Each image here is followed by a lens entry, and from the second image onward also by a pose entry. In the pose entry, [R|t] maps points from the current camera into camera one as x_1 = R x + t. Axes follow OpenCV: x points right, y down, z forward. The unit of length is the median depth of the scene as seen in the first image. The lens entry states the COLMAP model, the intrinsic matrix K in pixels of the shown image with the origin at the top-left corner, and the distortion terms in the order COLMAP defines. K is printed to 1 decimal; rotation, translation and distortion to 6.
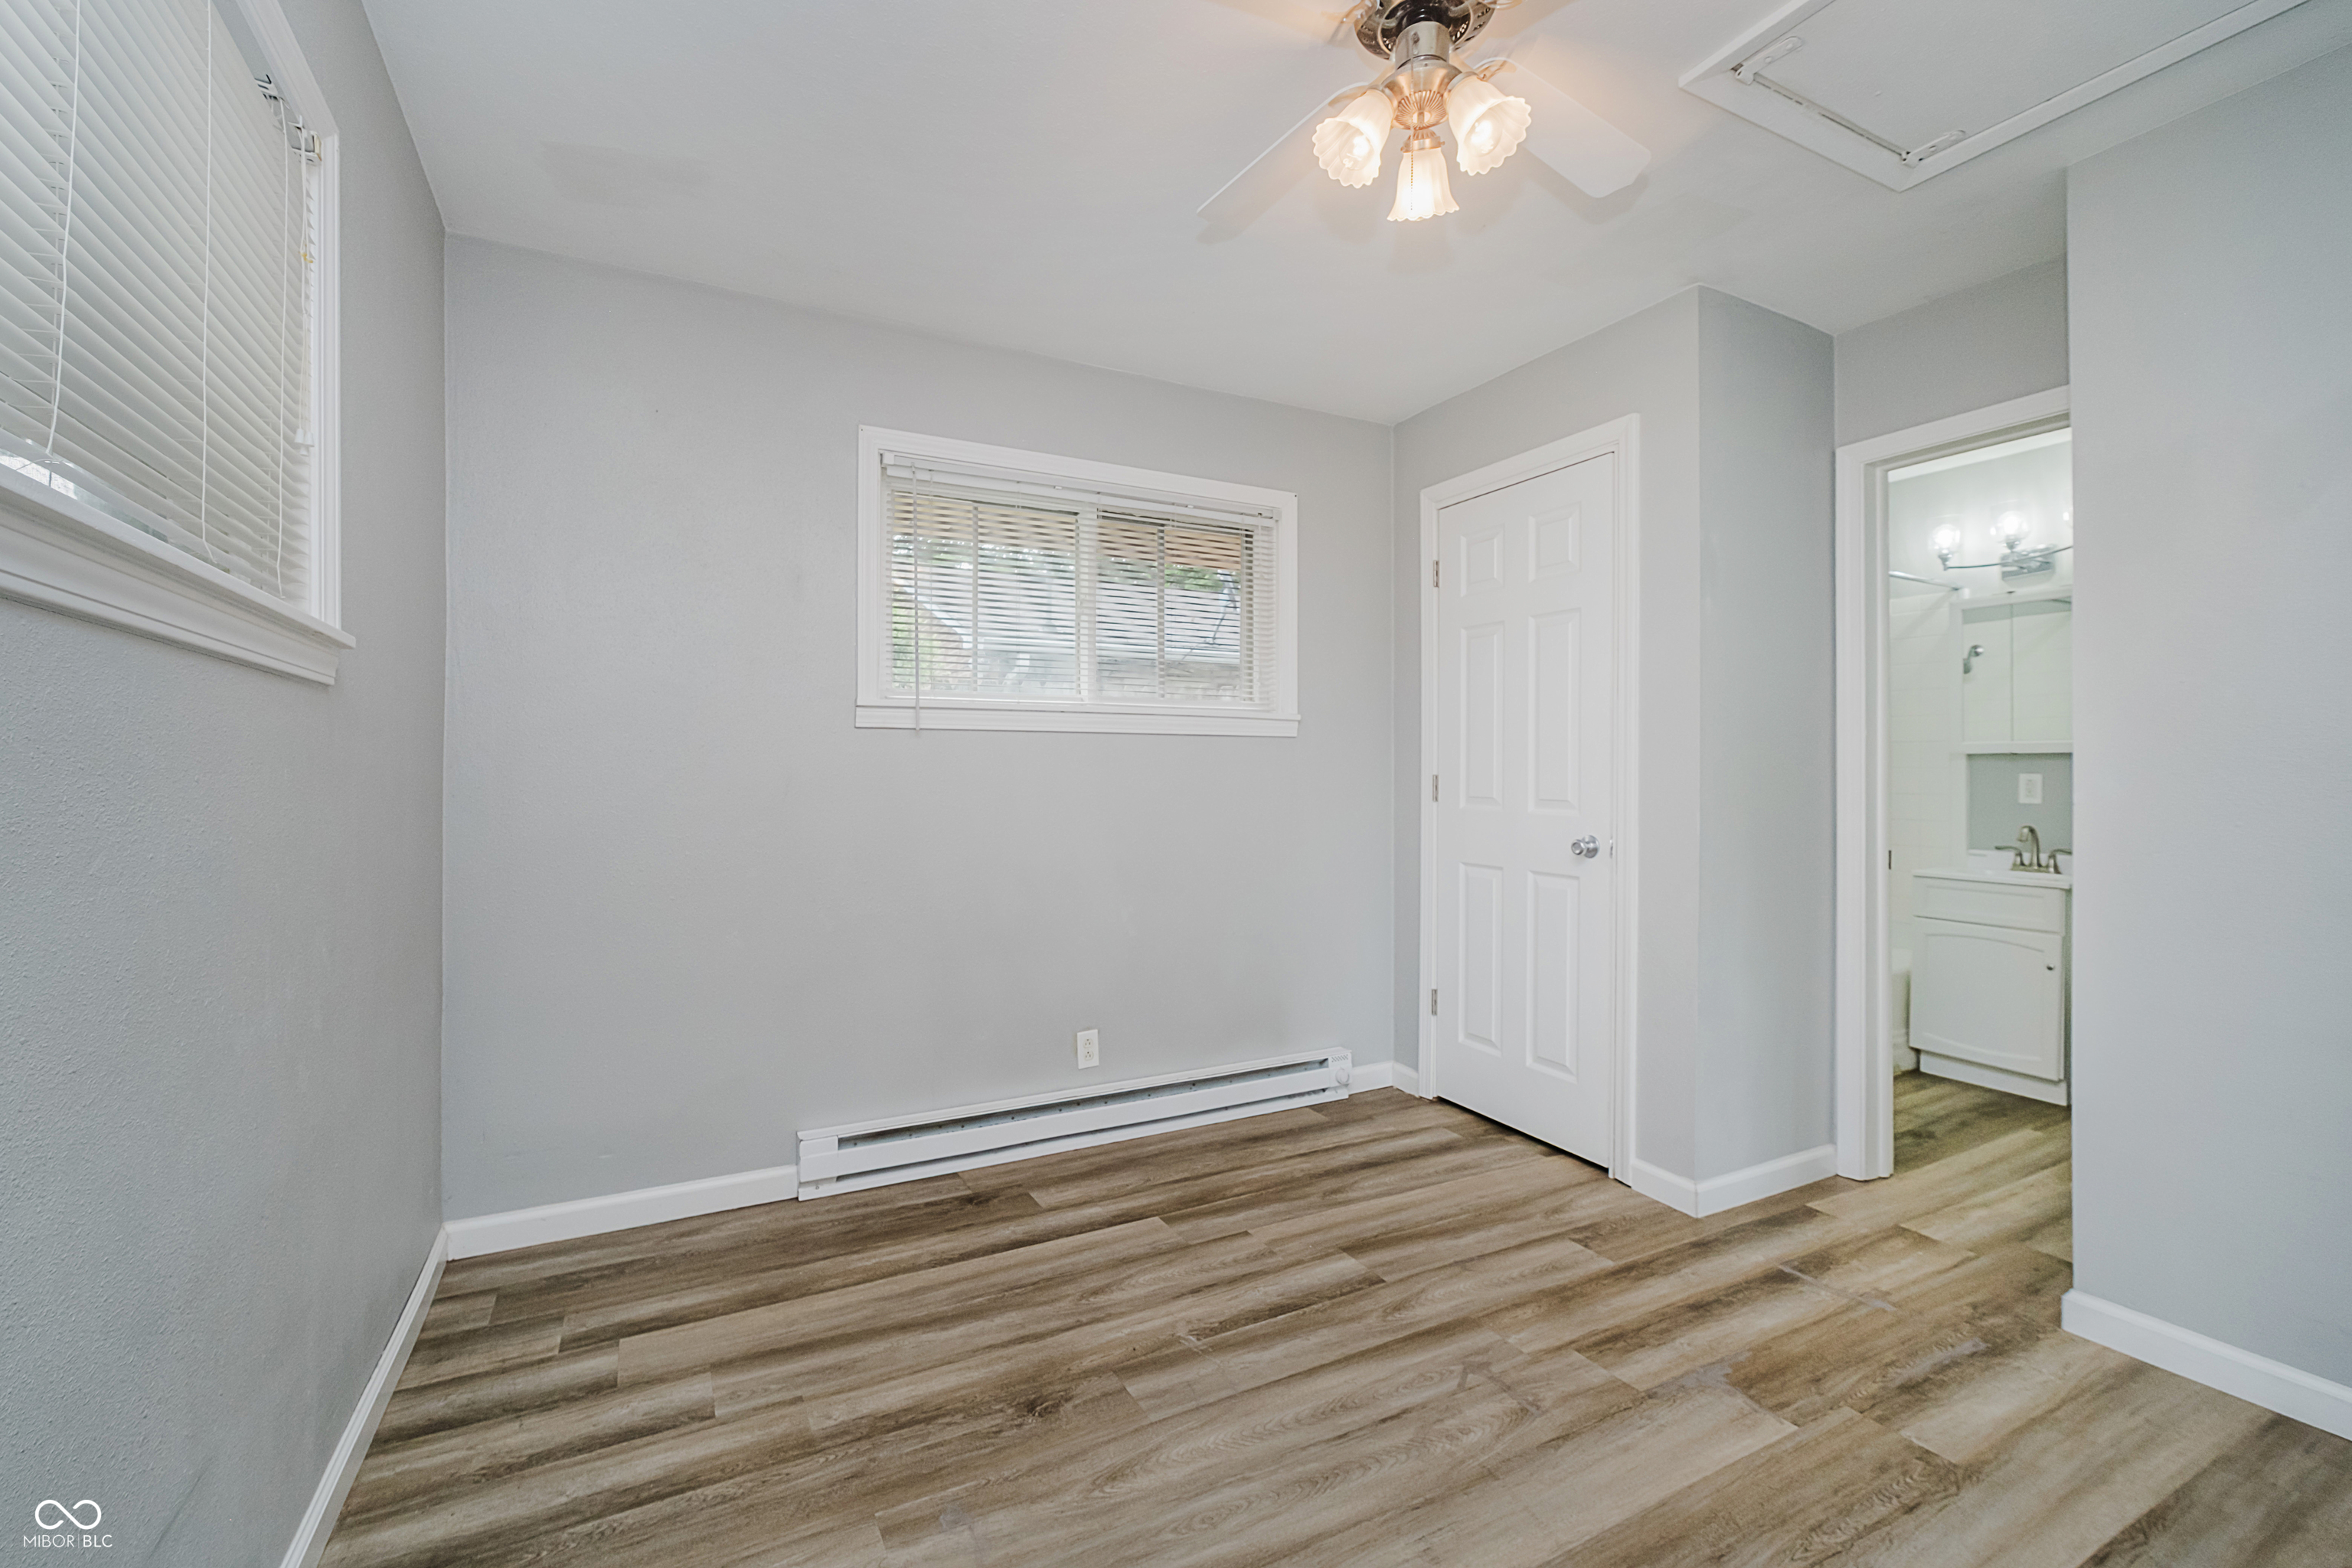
lens RADIAL K [[1028.0, 0, 1176.0], [0, 1028.0, 784.0], [0, 0, 1]] dist [-0.019332, 0.007573]
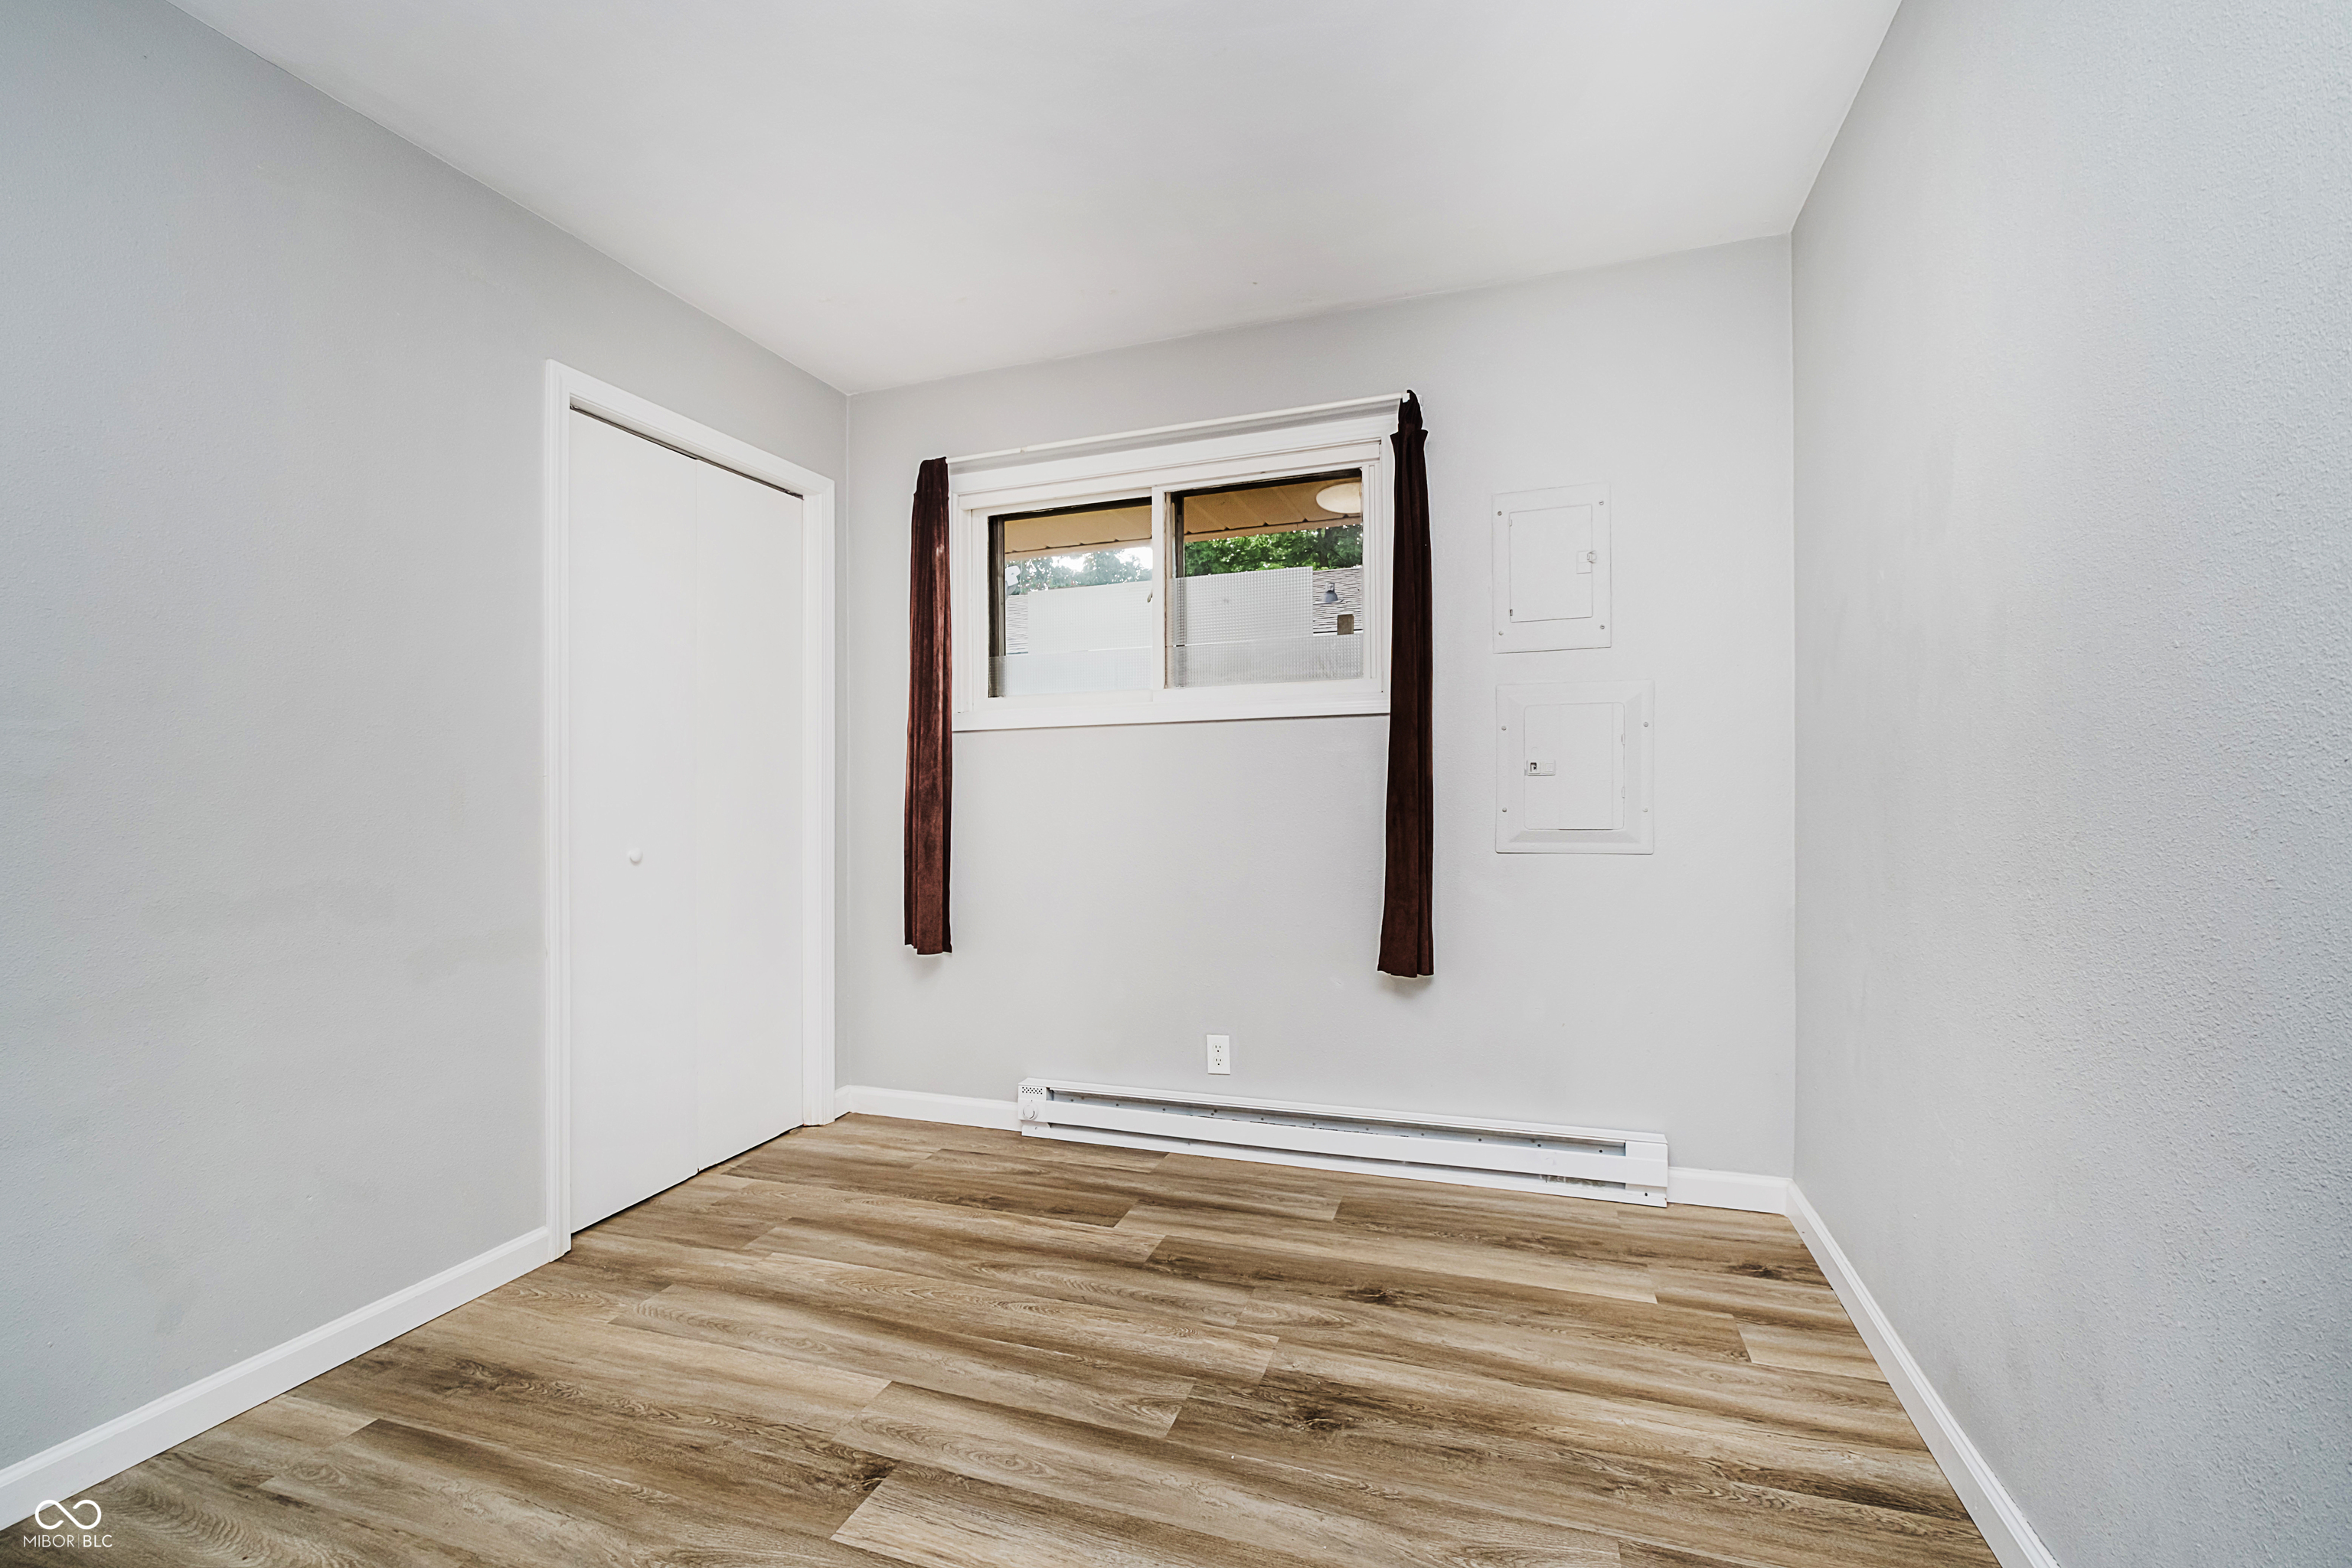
lens RADIAL K [[970.6, 0, 1176.0], [0, 970.6, 784.0], [0, 0, 1]] dist [-0.001786, -0.000145]
pose [[0.681428, -0.007449, -0.731847, 0.468230], [0.004467, 0.999972, -0.006019, -0.006307], [0.731871, 0.000832, 0.681442, 0.249723]]
